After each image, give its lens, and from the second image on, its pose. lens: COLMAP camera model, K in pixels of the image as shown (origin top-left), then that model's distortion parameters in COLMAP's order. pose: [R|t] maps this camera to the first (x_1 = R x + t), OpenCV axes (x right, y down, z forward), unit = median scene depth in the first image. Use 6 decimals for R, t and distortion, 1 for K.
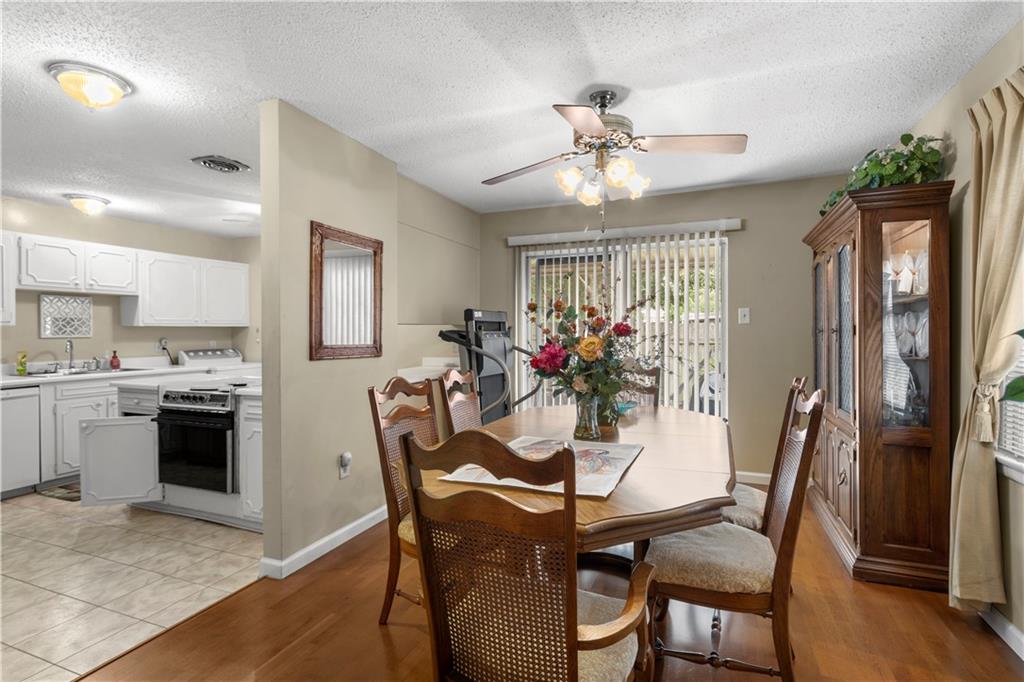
lens RADIAL K [[488.1, 0, 528.8], [0, 488.1, 338.0], [0, 0, 1]] dist [0.001961, -0.000144]
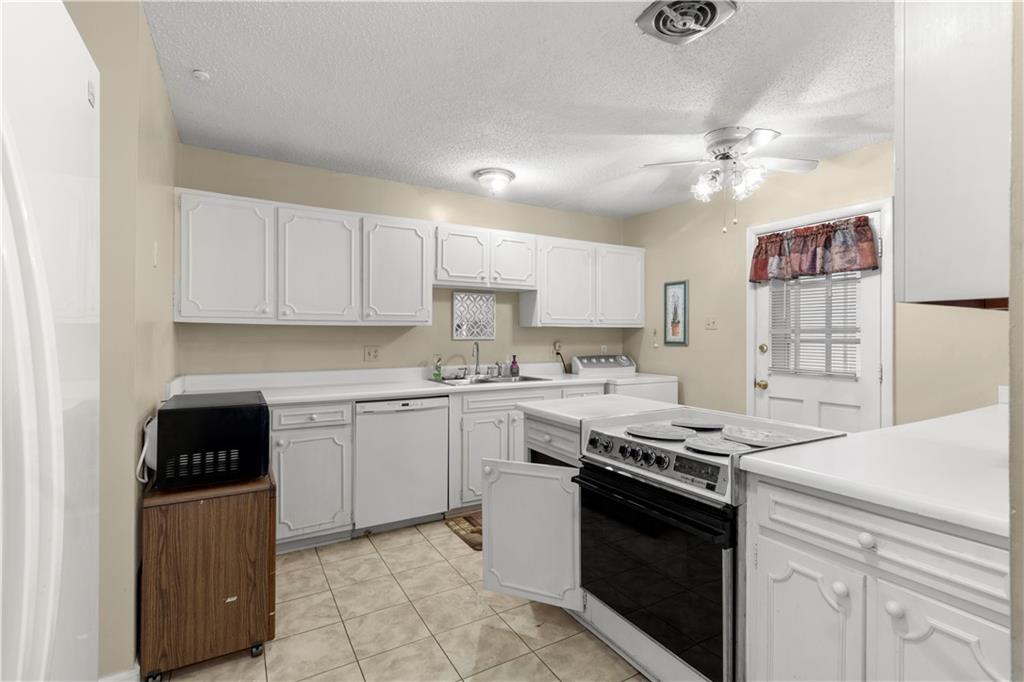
lens RADIAL K [[481.2, 0, 520.5], [0, 481.2, 335.7], [0, 0, 1]] dist [-0.000453, -0.000029]
pose [[0.783879, 0.002552, -0.620909, -0.345702], [-0.012557, 0.999852, -0.011743, 0.001506], [0.620787, 0.017002, 0.783795, 0.377723]]
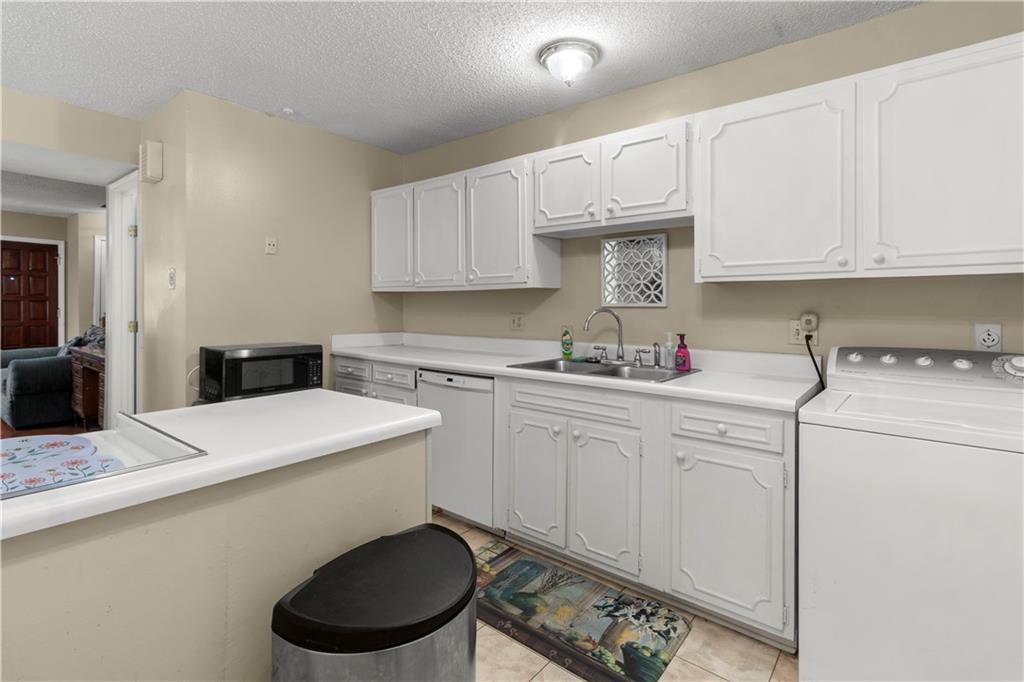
lens RADIAL K [[477.1, 0, 512.5], [0, 477.1, 308.1], [0, 0, 1]] dist [0.001070, 0.000204]
pose [[-0.304444, 0.003967, -0.952522, -0.362837], [-0.019555, 0.999755, 0.010414, -0.002393], [0.952329, 0.021797, -0.304292, 1.091770]]
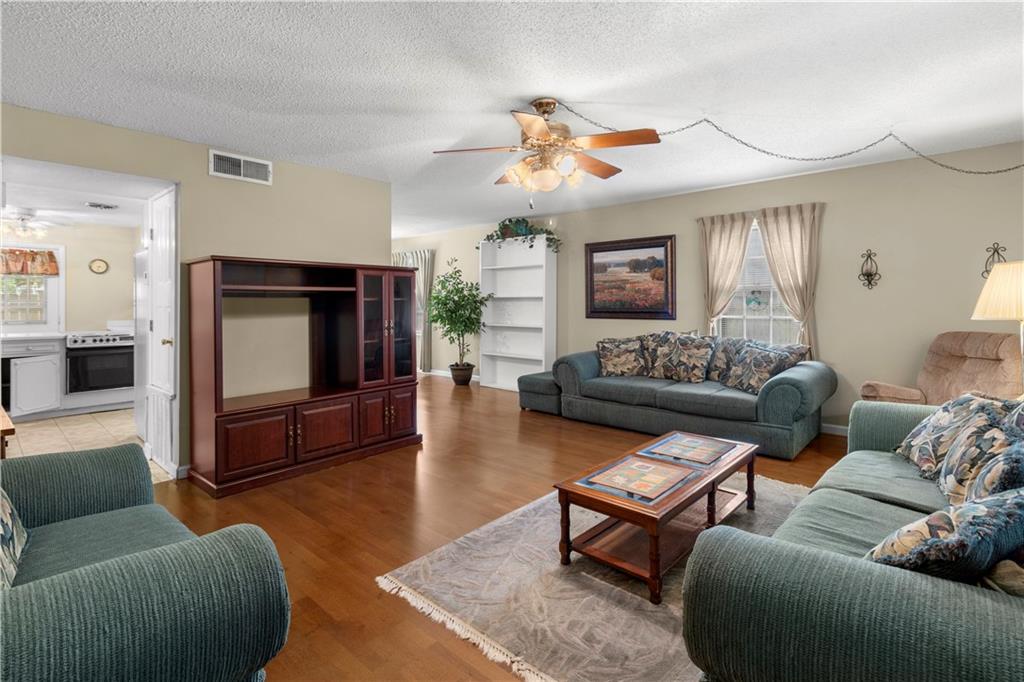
lens RADIAL K [[486.9, 0, 512.8], [0, 486.9, 303.5], [0, 0, 1]] dist [0.000332, 0.000075]
pose [[0.359518, 0.000422, 0.933138, -1.318950], [0.015634, 0.999857, -0.006475, 0.019537], [-0.933007, 0.016916, 0.359460, -0.729812]]
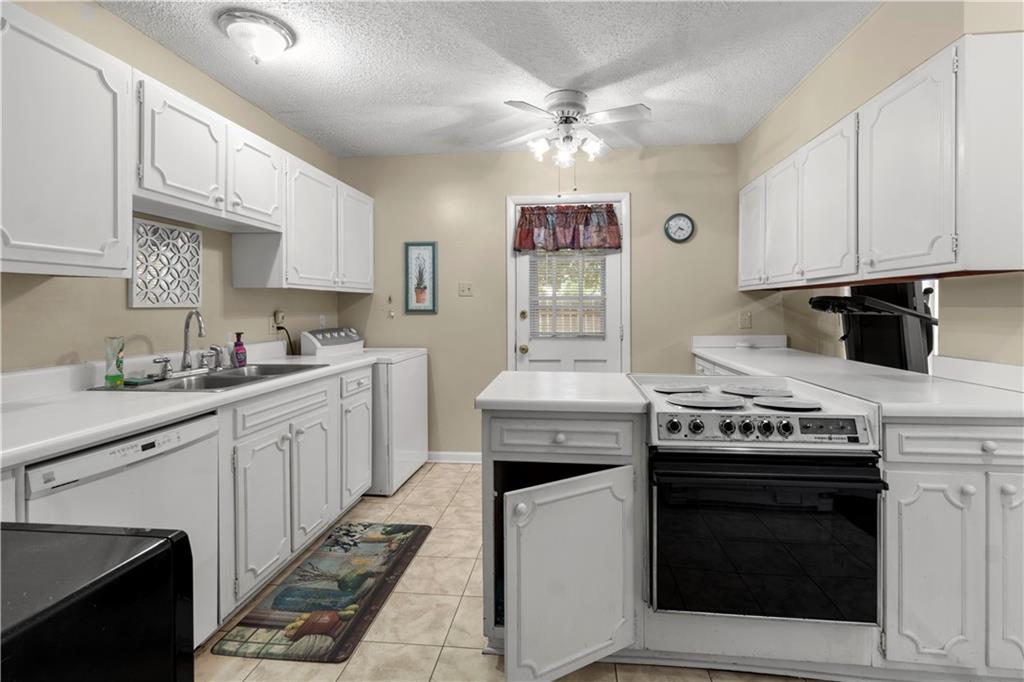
lens RADIAL K [[483.2, 0, 523.0], [0, 483.2, 313.7], [0, 0, 1]] dist [-0.000024, -0.000114]
pose [[0.965087, -0.004197, 0.261894, -0.759247], [0.005130, 0.999983, -0.002877, 0.009211], [-0.261878, 0.004120, 0.965092, 0.445803]]
